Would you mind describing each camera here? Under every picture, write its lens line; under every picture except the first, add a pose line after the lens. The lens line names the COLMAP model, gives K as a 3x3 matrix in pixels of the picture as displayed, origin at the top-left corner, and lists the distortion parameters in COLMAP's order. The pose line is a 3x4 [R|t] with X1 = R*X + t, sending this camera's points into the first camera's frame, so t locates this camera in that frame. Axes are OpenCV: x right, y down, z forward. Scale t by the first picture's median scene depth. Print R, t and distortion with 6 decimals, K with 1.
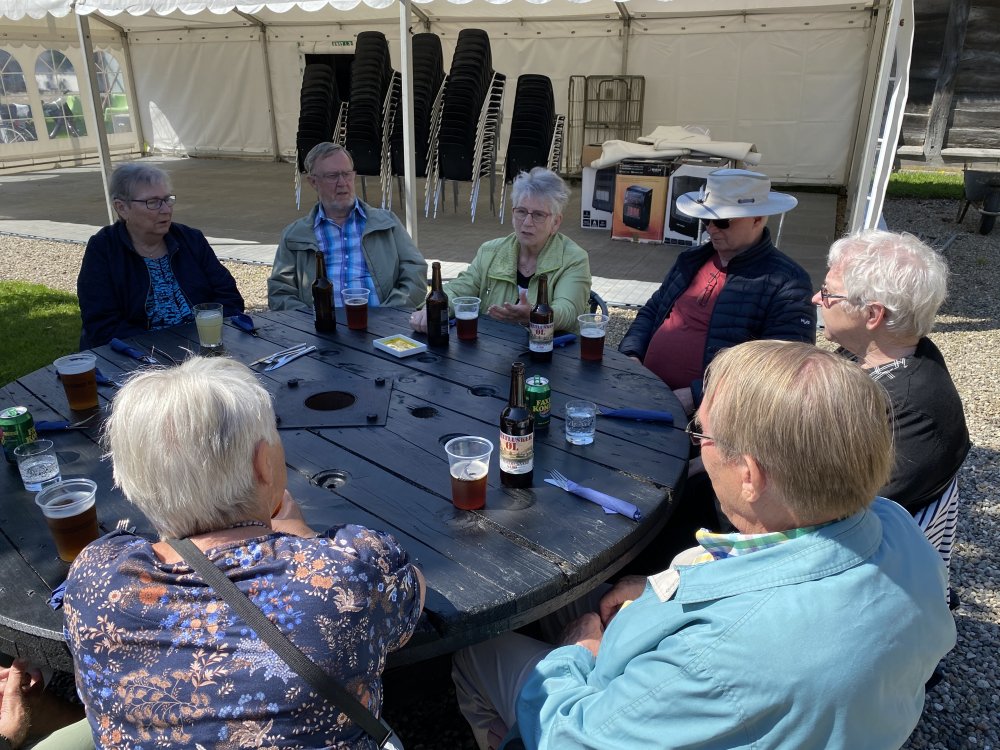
lens RADIAL K [[753.6, 0, 500.0], [0, 753.6, 375.0], [0, 0, 1]] dist [-0.002202, -0.003250]
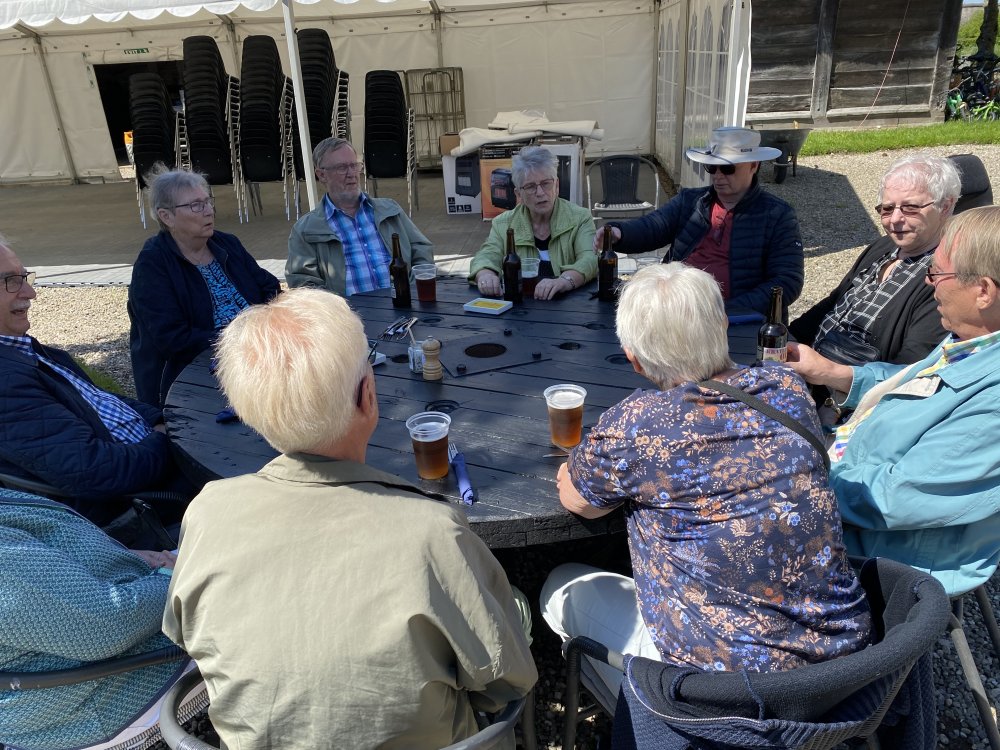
lens RADIAL K [[749.3, 0, 502.4], [0, 749.3, 386.1], [0, 0, 1]] dist [0.003259, -0.011764]
pose [[0.953620, -0.163516, 0.252728, -0.122941], [0.158680, 0.986538, 0.039547, 0.012274], [-0.255792, 0.002390, 0.966729, -0.031151]]
